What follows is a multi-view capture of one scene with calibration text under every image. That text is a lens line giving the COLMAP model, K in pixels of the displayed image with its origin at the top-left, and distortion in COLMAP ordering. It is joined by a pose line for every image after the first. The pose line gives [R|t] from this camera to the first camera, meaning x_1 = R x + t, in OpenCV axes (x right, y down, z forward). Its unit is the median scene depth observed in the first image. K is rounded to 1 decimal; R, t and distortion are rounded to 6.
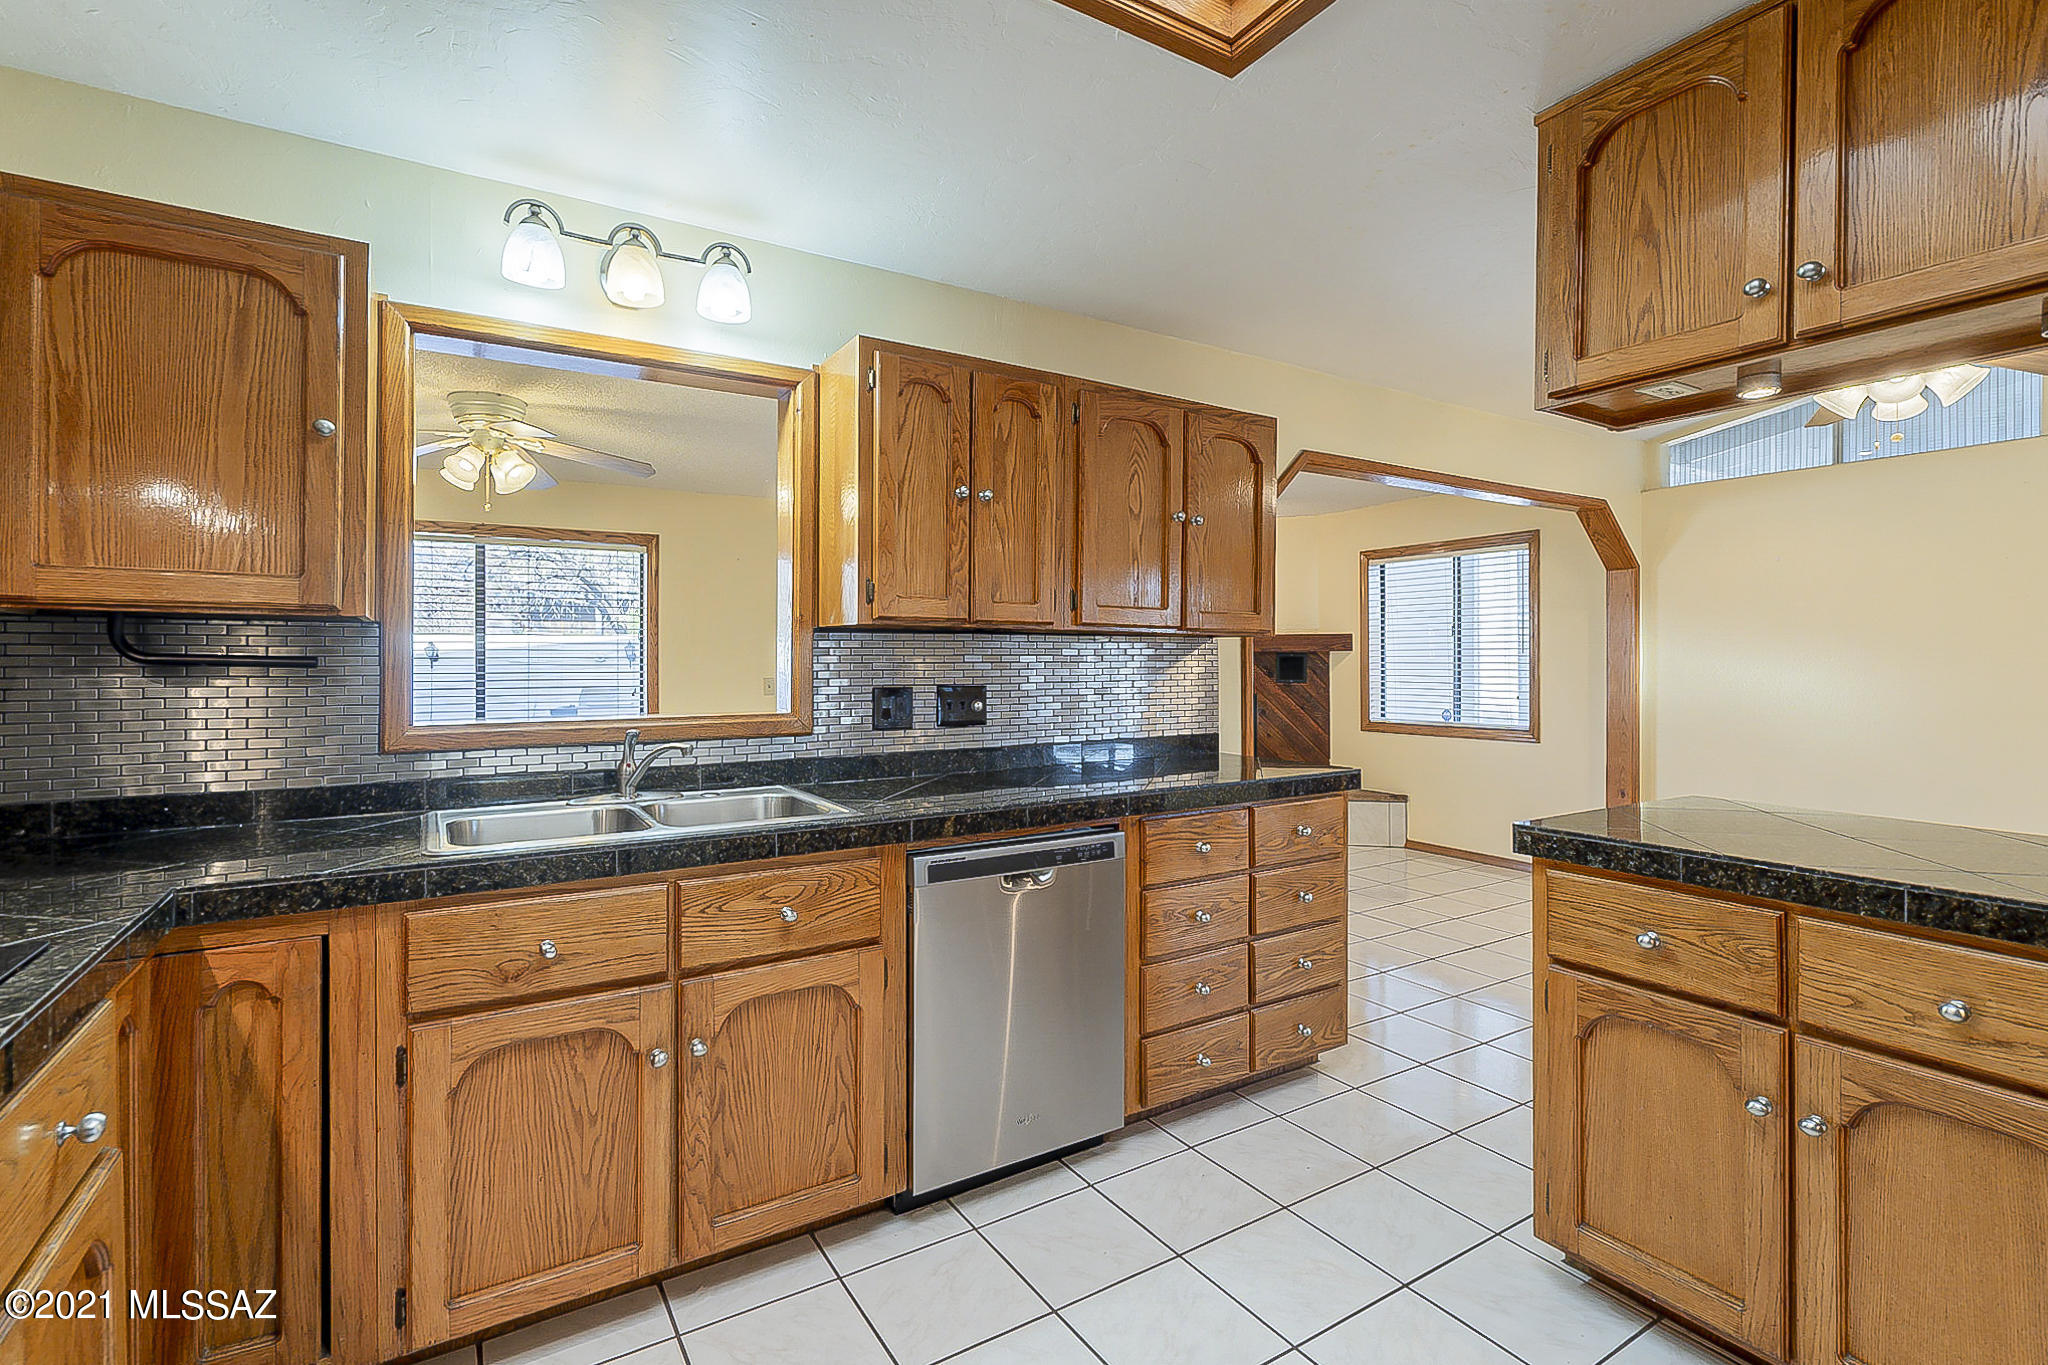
lens RADIAL K [[948.1, 0, 1010.7], [0, 948.1, 629.7], [0, 0, 1]] dist [-0.002552, -0.000718]
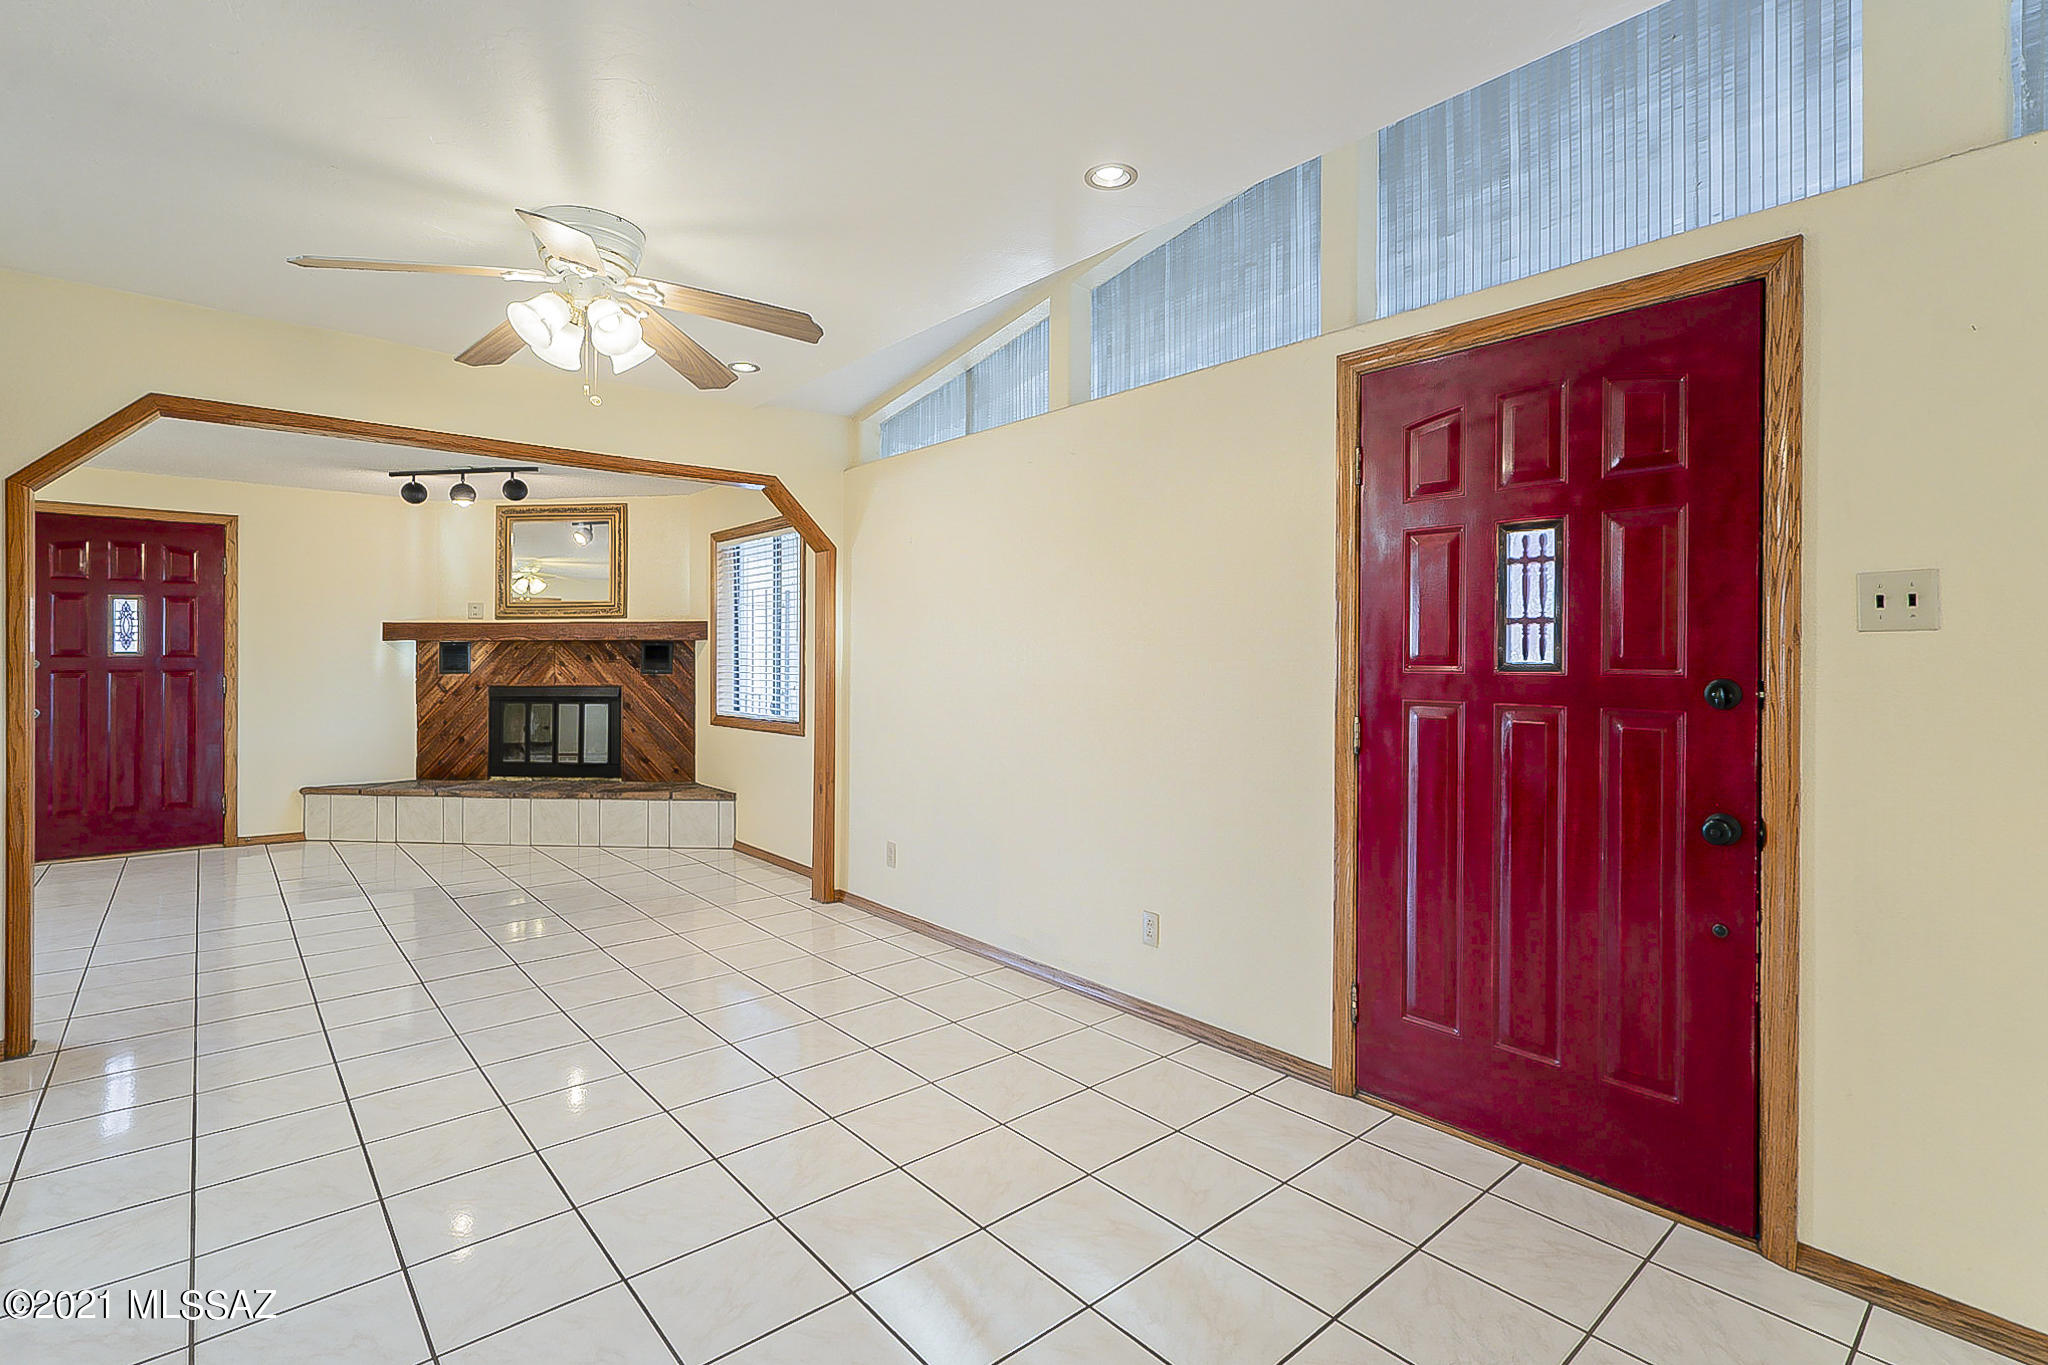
lens RADIAL K [[948.1, 0, 1020.9], [0, 948.1, 665.0], [0, 0, 1]] dist [-0.002552, -0.000718]
pose [[0.984208, 0.000708, 0.177014, 0.505297], [-0.007877, 0.999177, 0.039799, 0.007415], [-0.176840, -0.040564, 0.983403, 0.022217]]
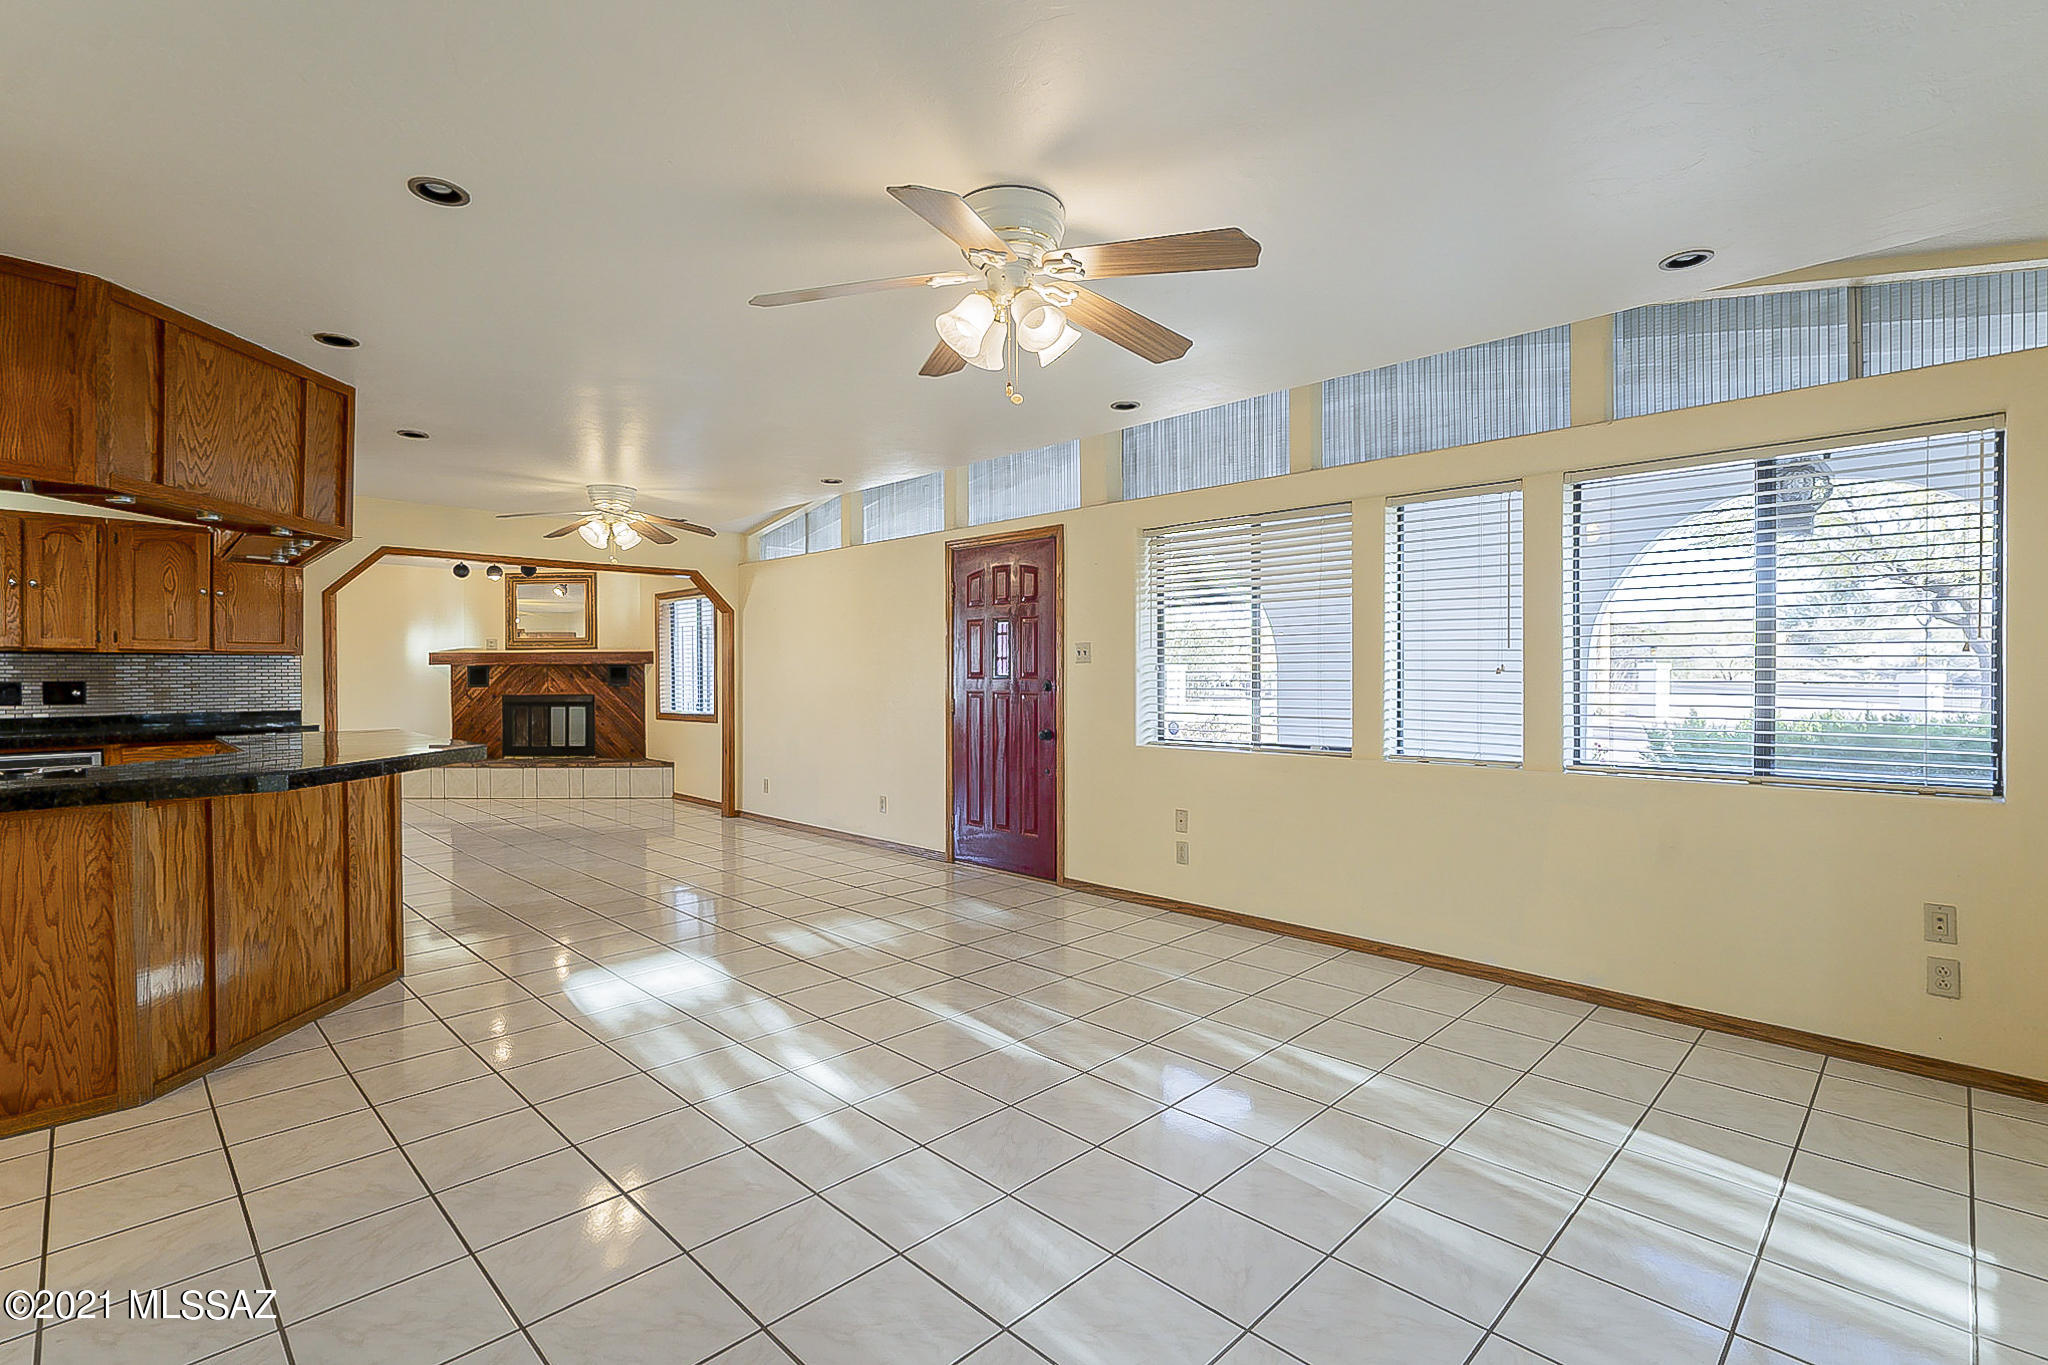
lens RADIAL K [[948.1, 0, 1016.9], [0, 948.1, 691.8], [0, 0, 1]] dist [-0.002552, -0.000718]
pose [[0.970196, -0.008275, 0.242180, 0.551539], [-0.004045, 0.998724, 0.050330, -0.009457], [-0.242287, -0.049810, 0.968925, -0.519884]]
